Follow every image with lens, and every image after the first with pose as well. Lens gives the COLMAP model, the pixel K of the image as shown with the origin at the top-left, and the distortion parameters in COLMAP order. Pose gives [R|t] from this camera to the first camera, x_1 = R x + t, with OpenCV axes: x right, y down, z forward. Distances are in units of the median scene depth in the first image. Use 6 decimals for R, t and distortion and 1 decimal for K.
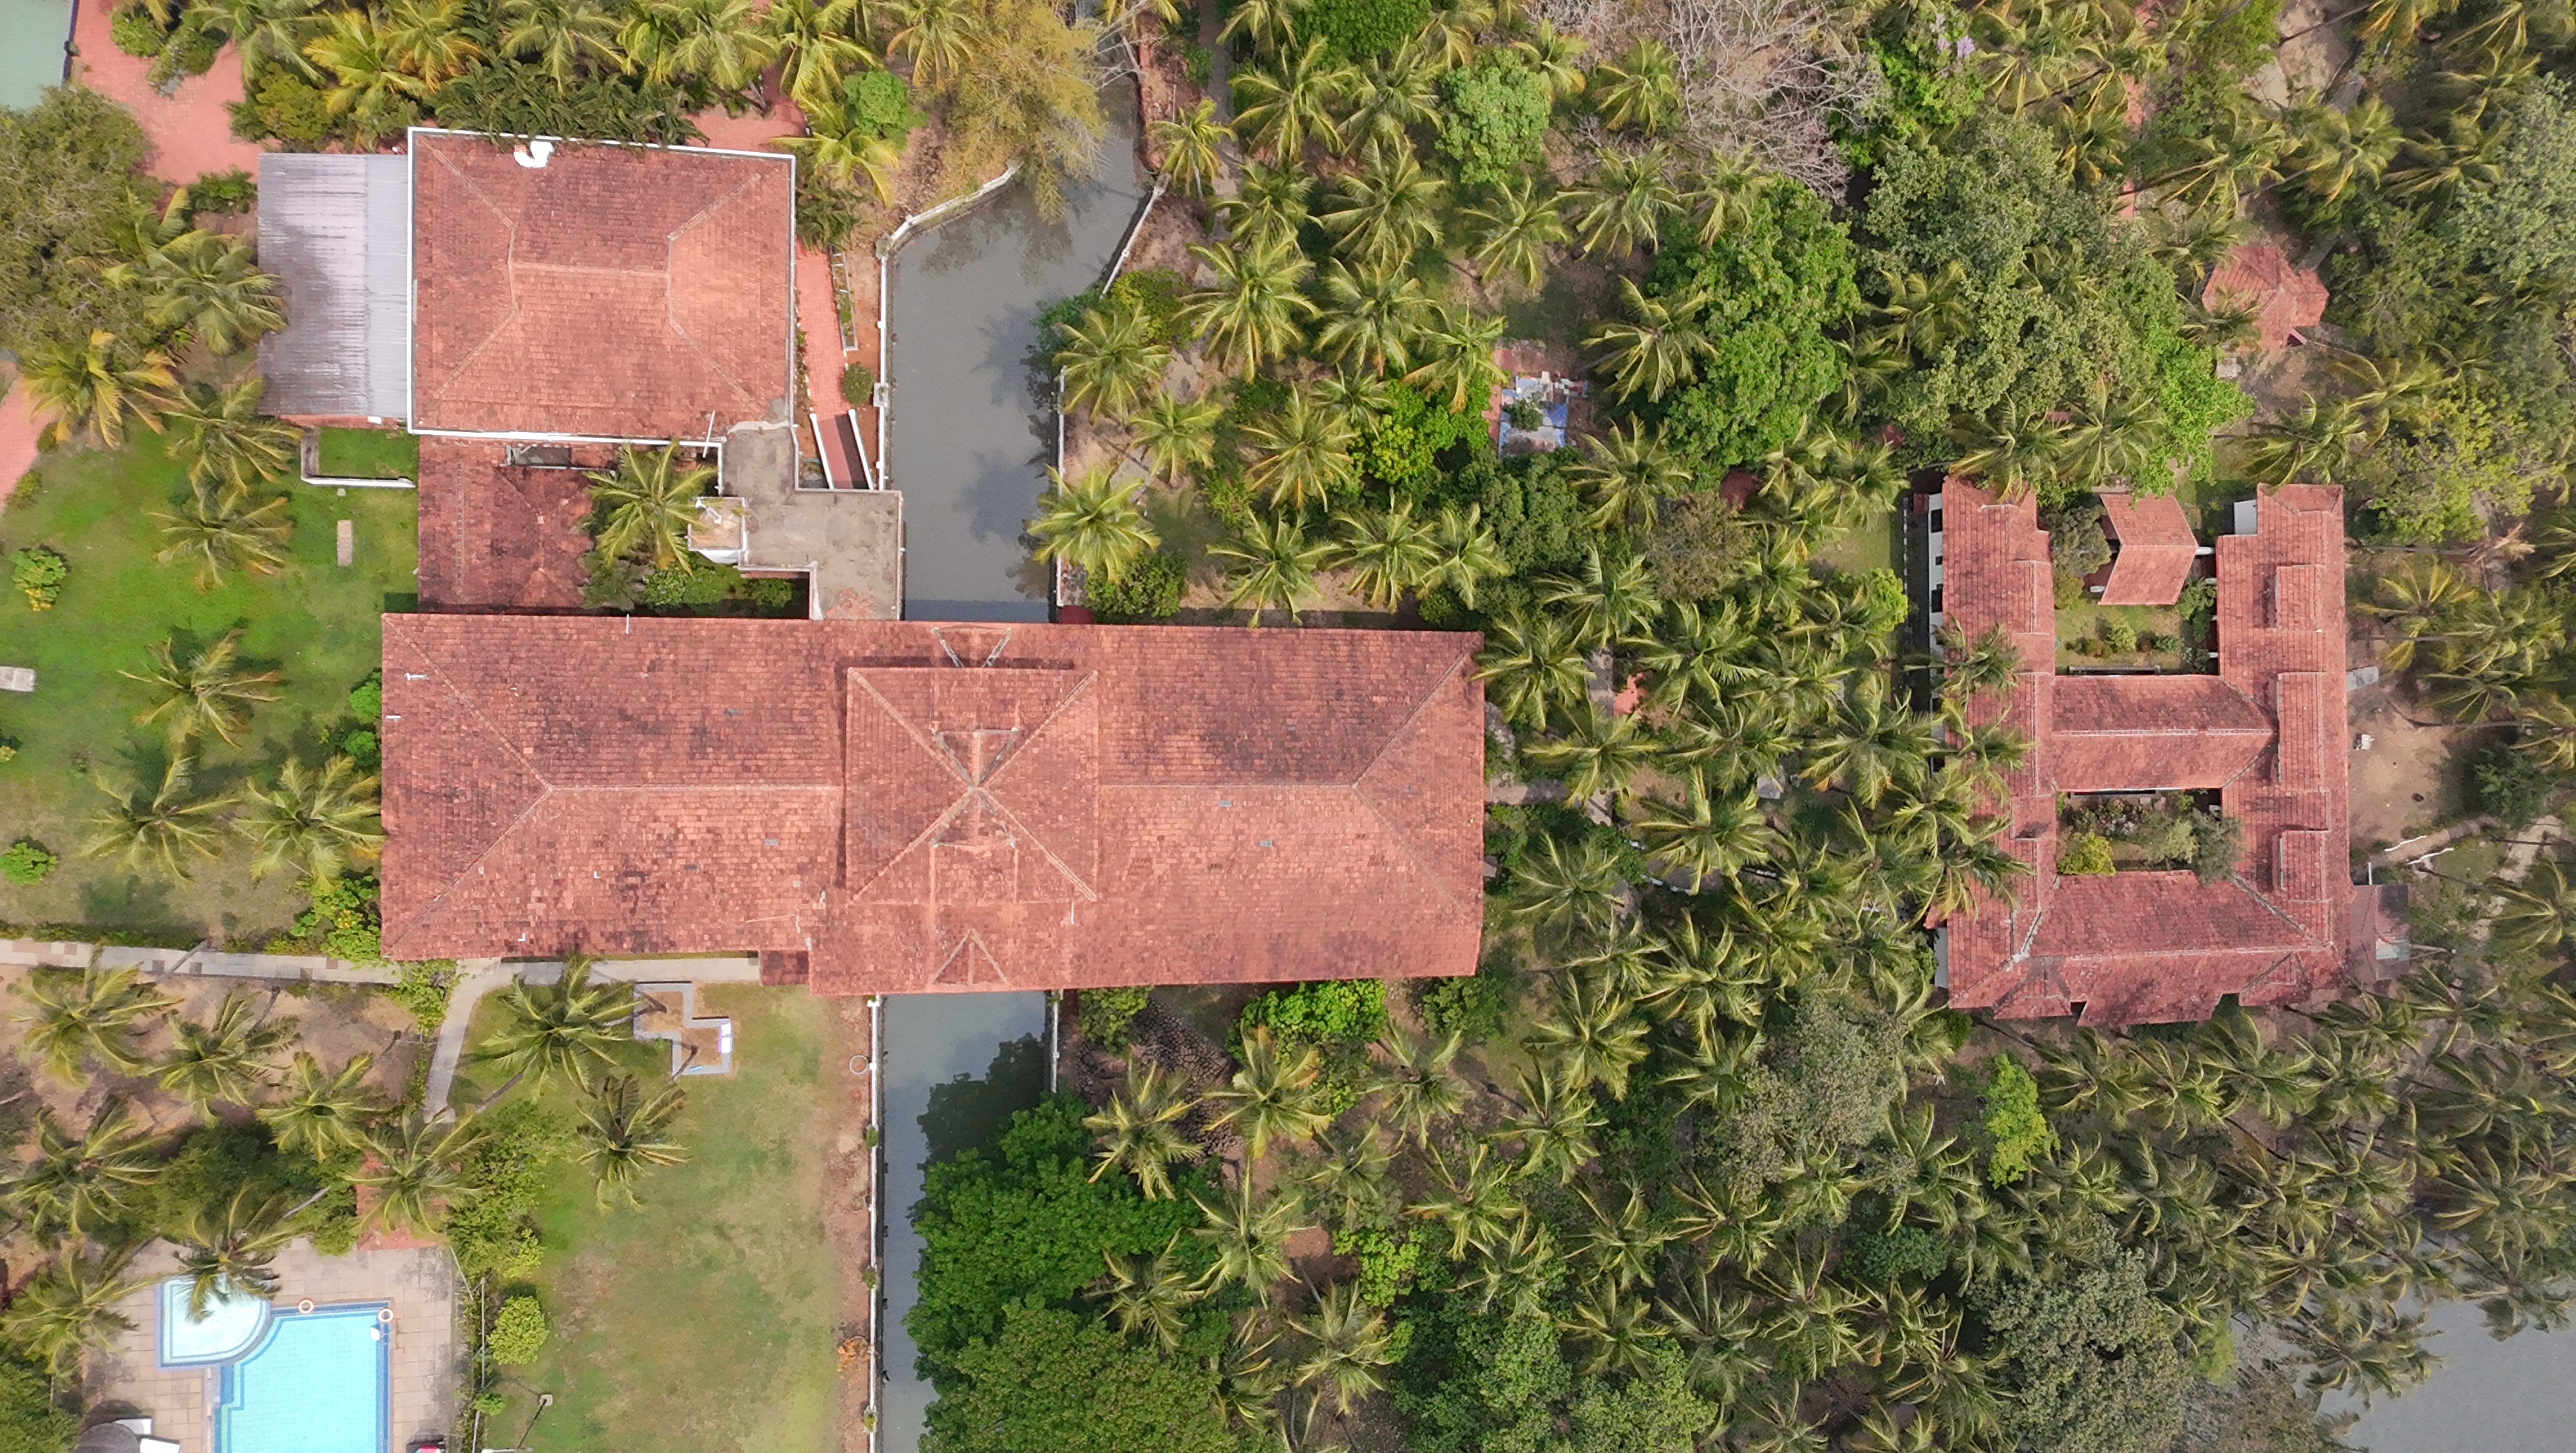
lens RADIAL K [[1654.9, 0, 1291.8], [0, 1654.9, 716.6], [0, 0, 1]] dist [0.005700, 0.000052]
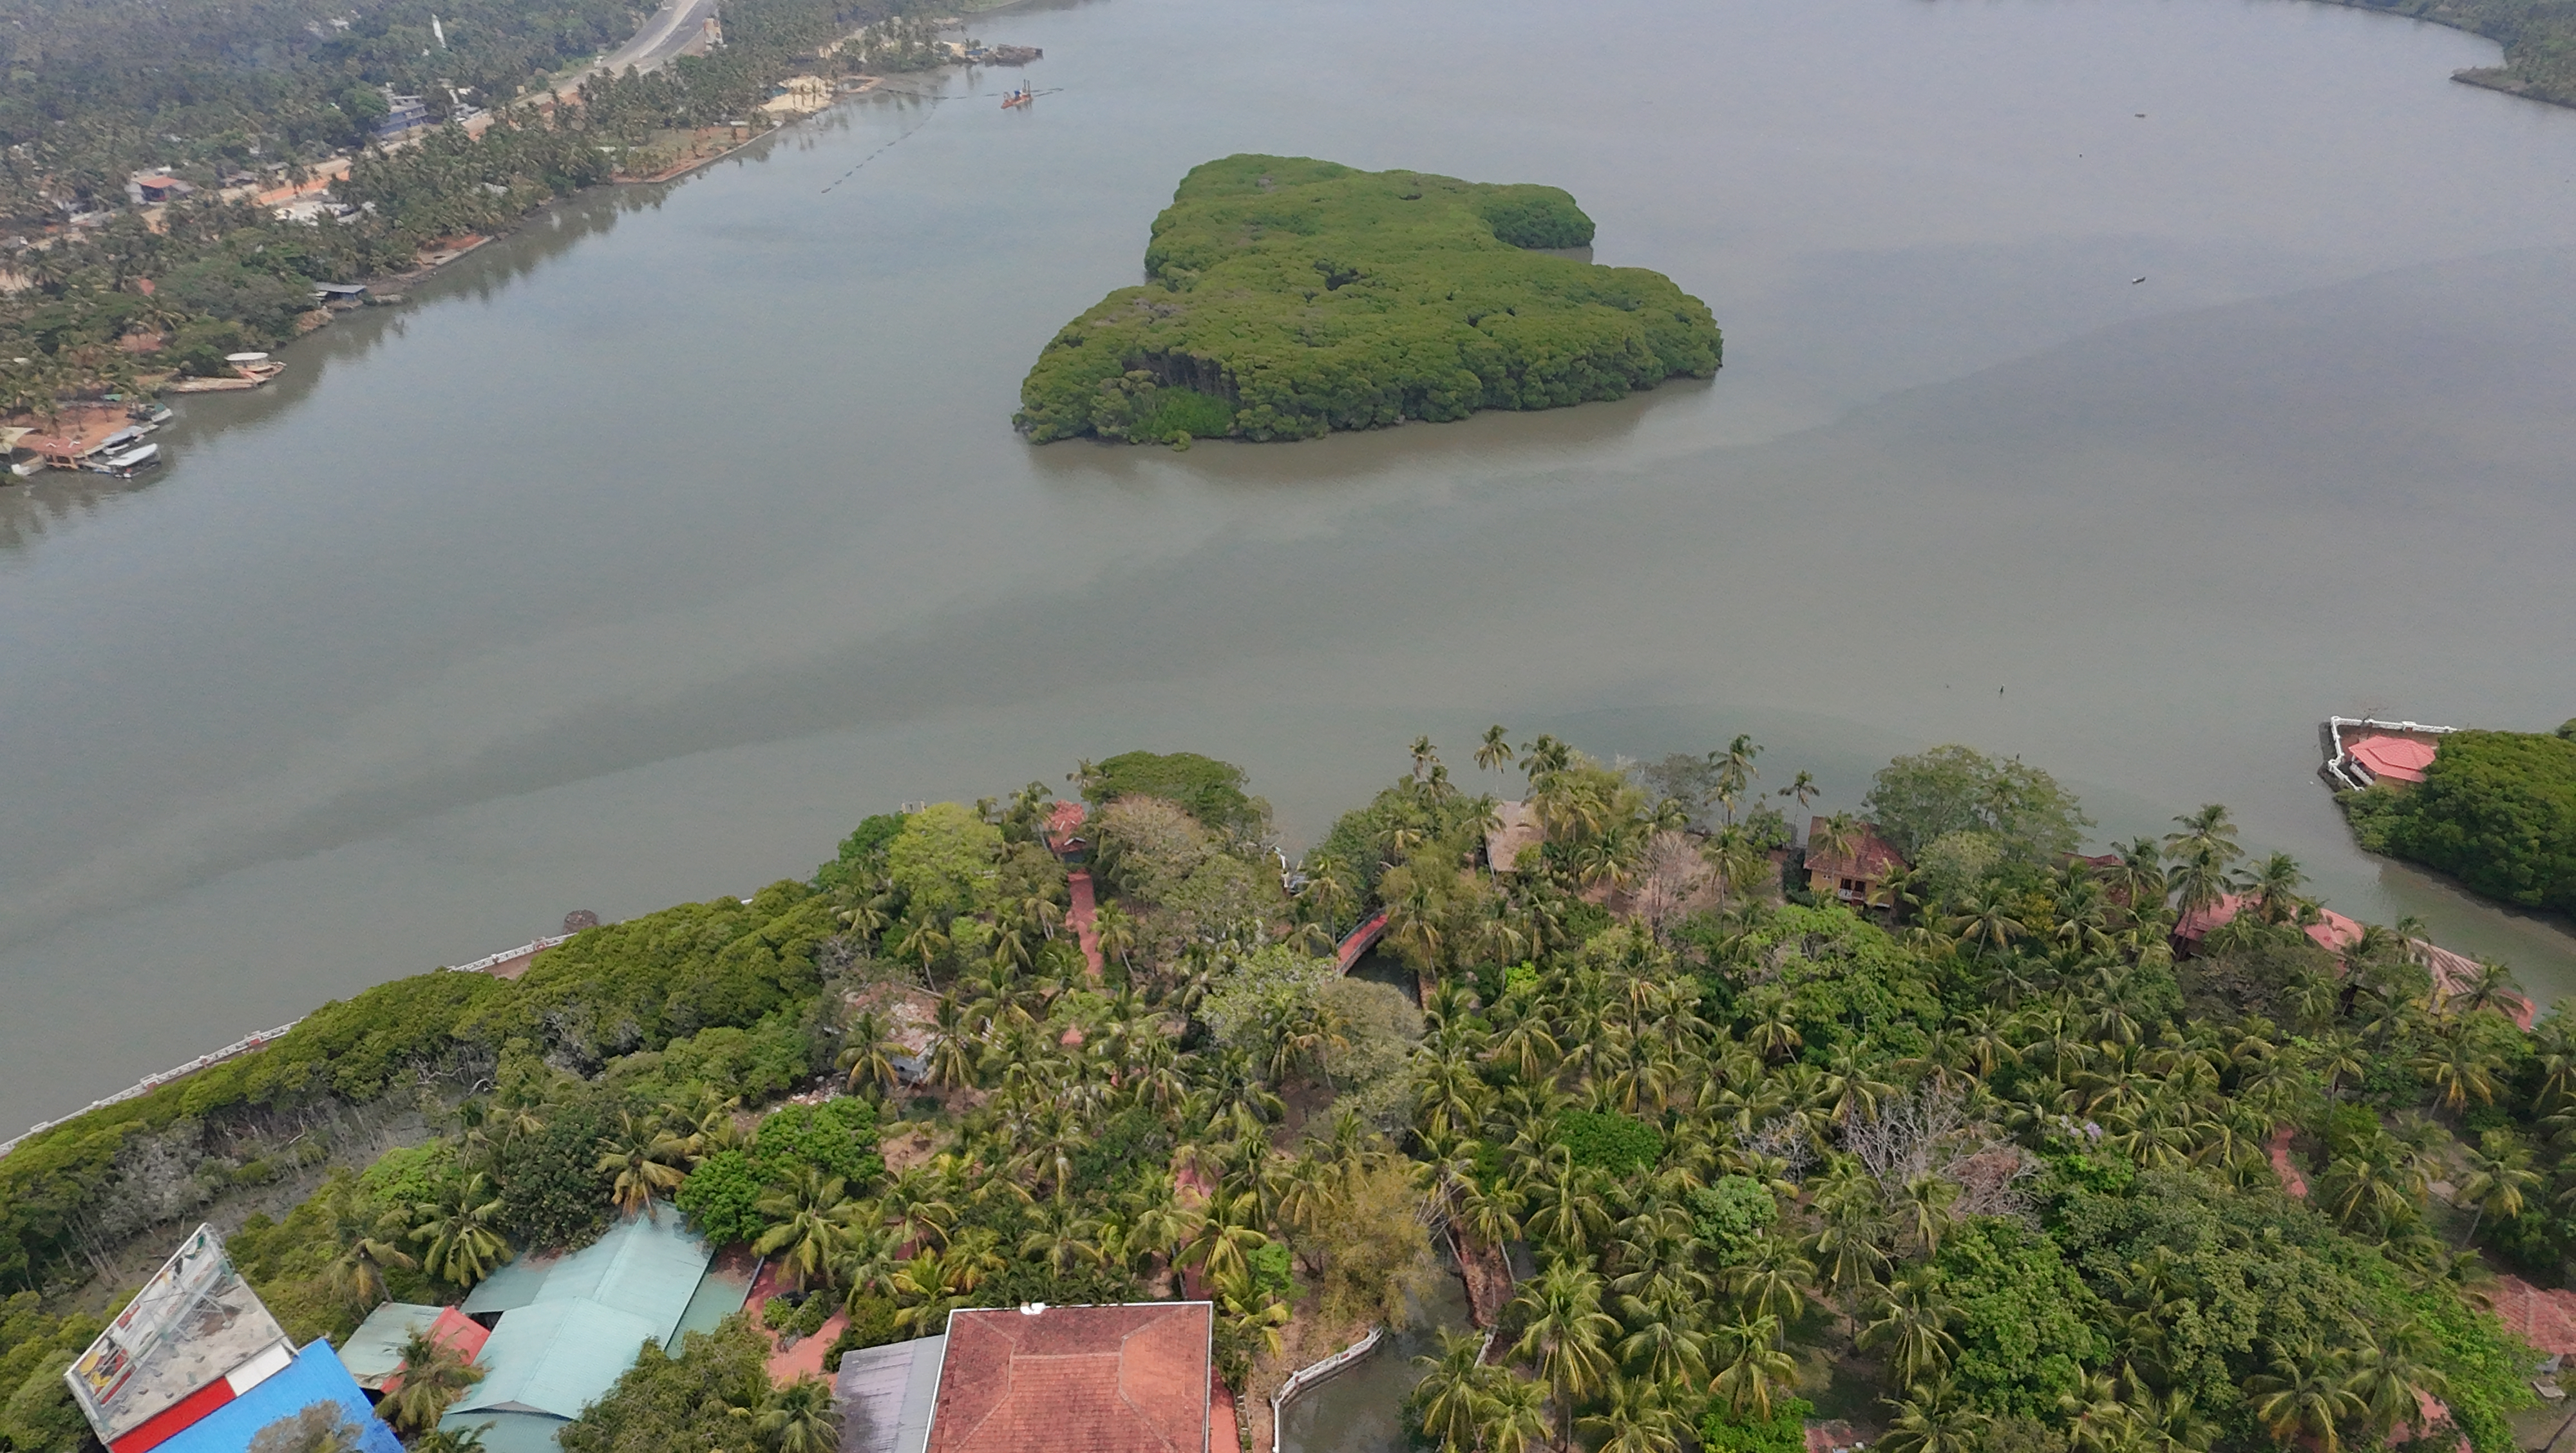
lens RADIAL K [[1654.9, 0, 1291.8], [0, 1654.9, 716.6], [0, 0, 1]] dist [0.005700, 0.000052]
pose [[0.971707, -0.215754, -0.096106, -0.004404], [0.023877, 0.494547, -0.868823, 0.571708], [0.234981, 0.841946, 0.485707, -0.039593]]
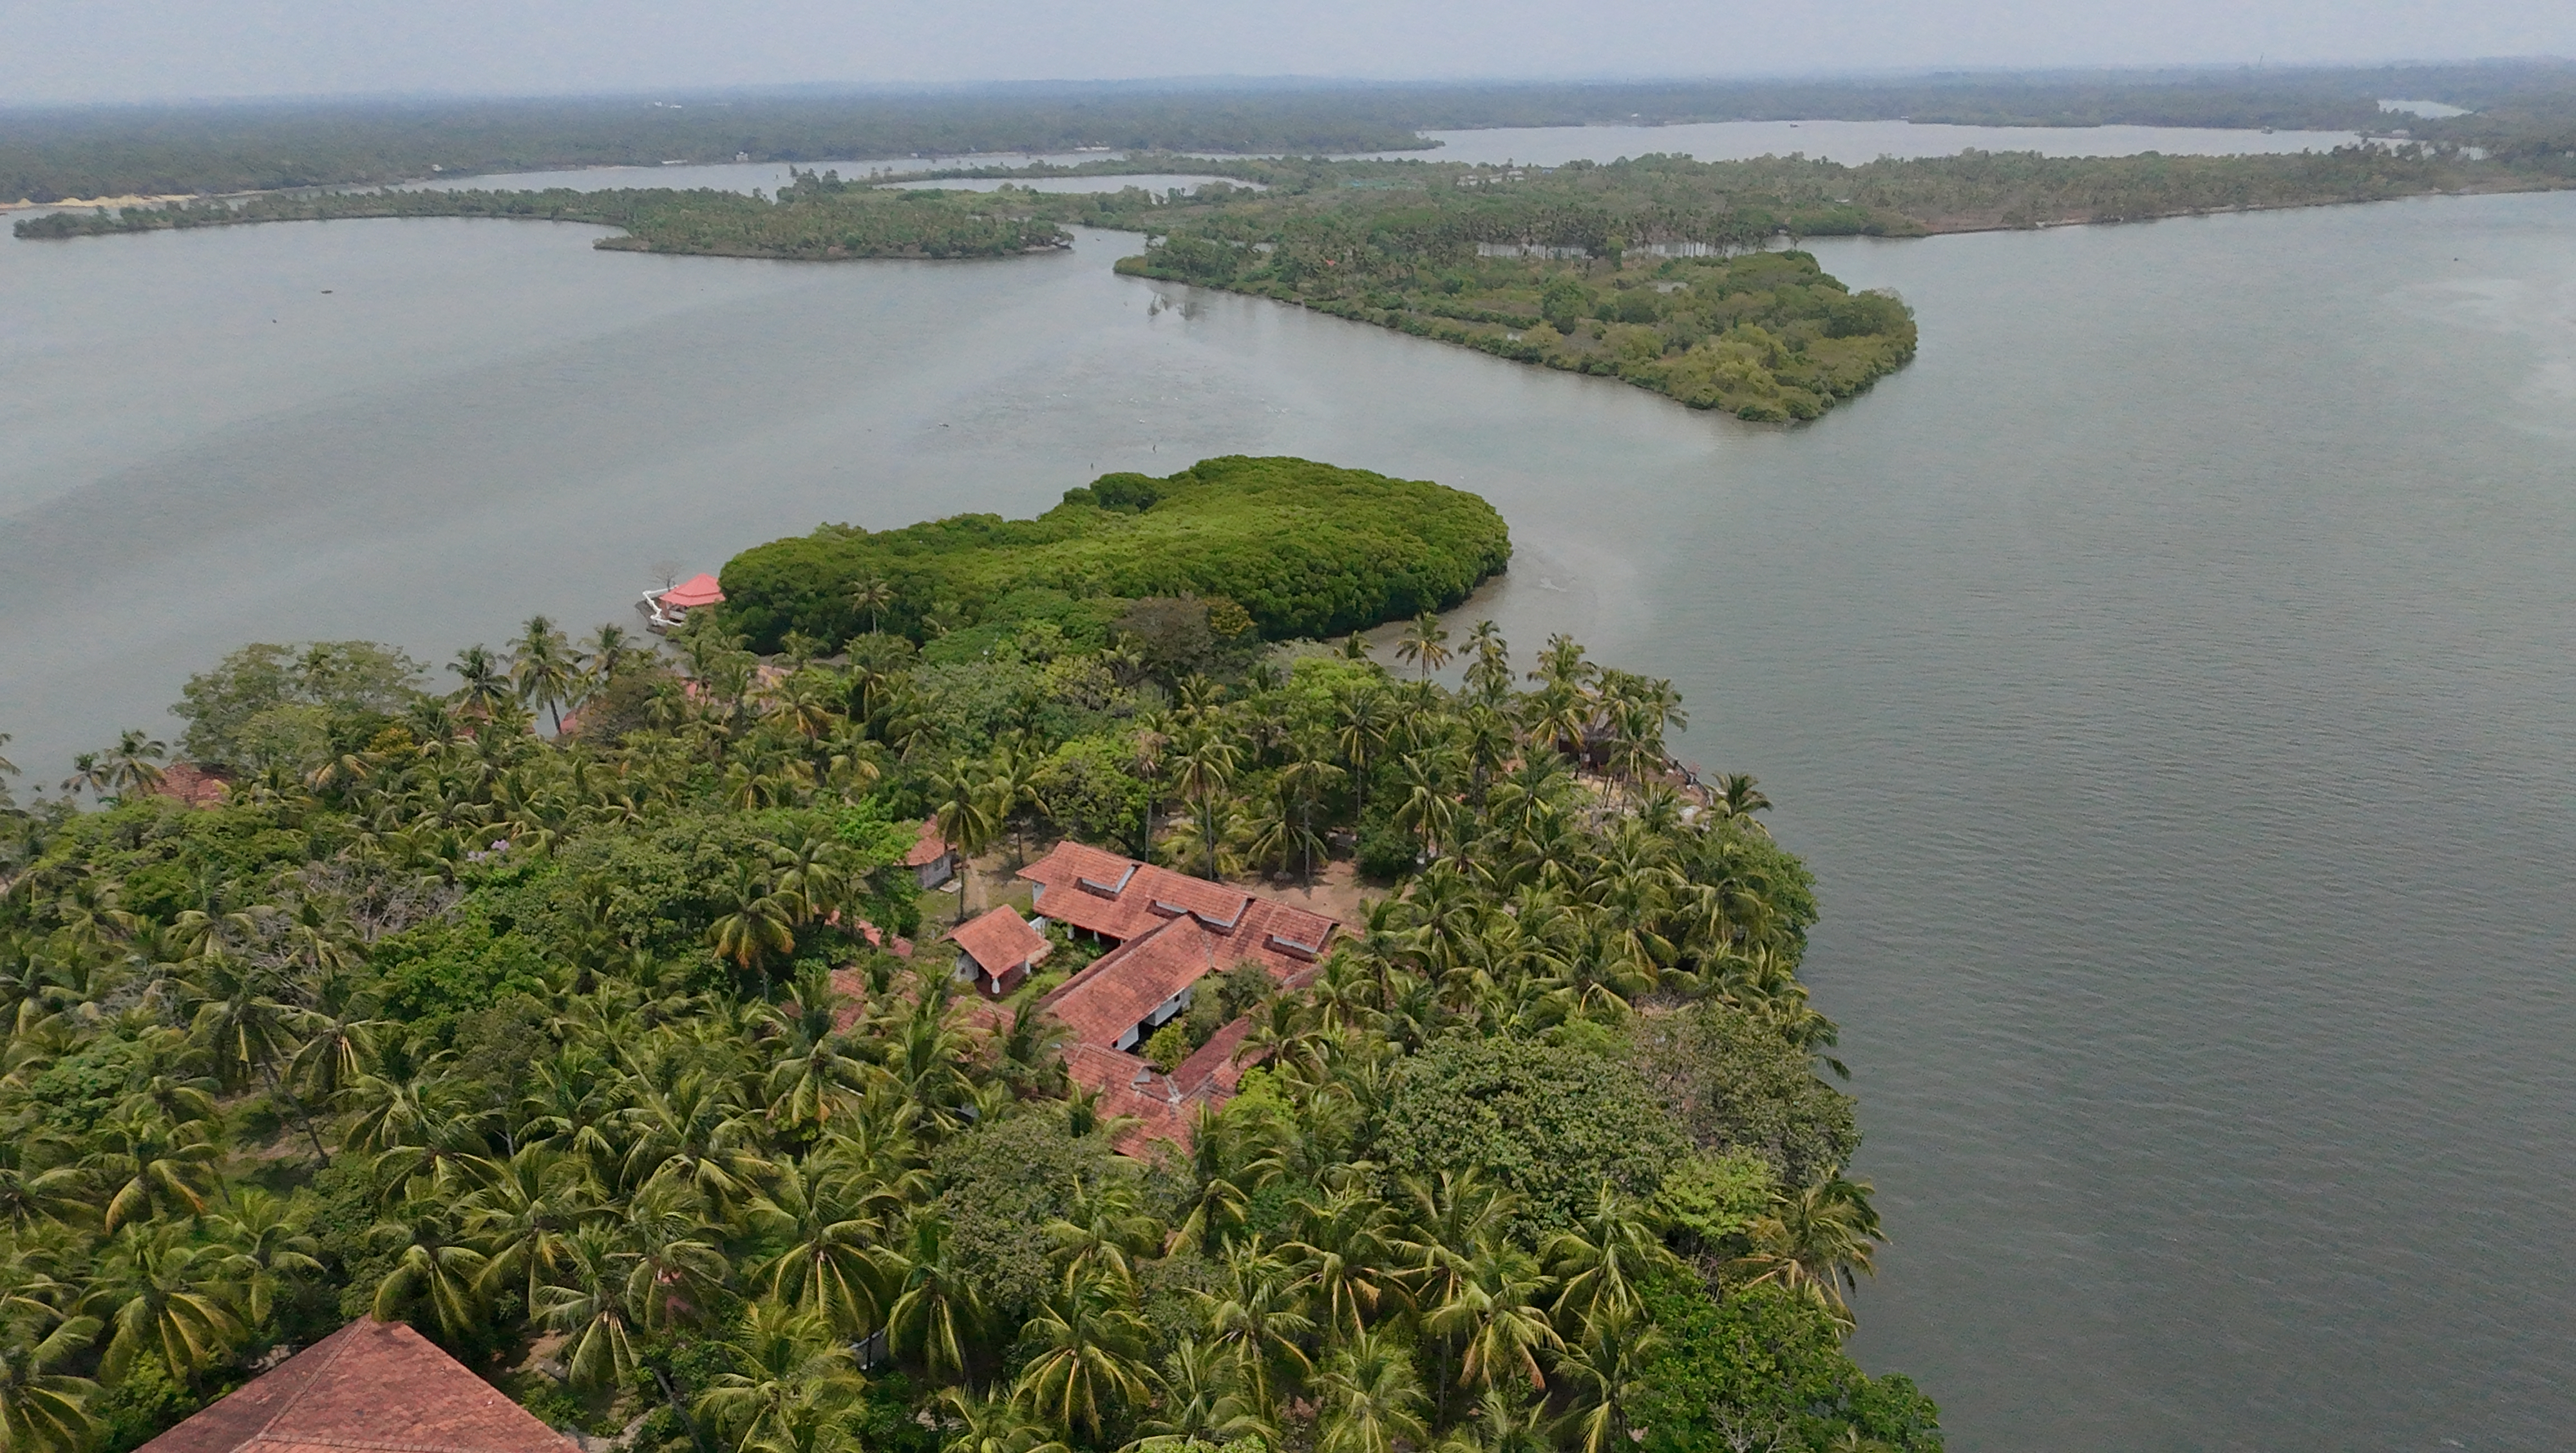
lens RADIAL K [[1666.9, 0, 1281.7], [0, 1666.9, 707.3], [0, 0, 1]] dist [0.009512, -0.000899]
pose [[0.547506, -0.500411, 0.670690, -0.051563], [0.824650, 0.186562, -0.533992, 0.741546], [0.142090, 0.845449, 0.514807, 0.392318]]
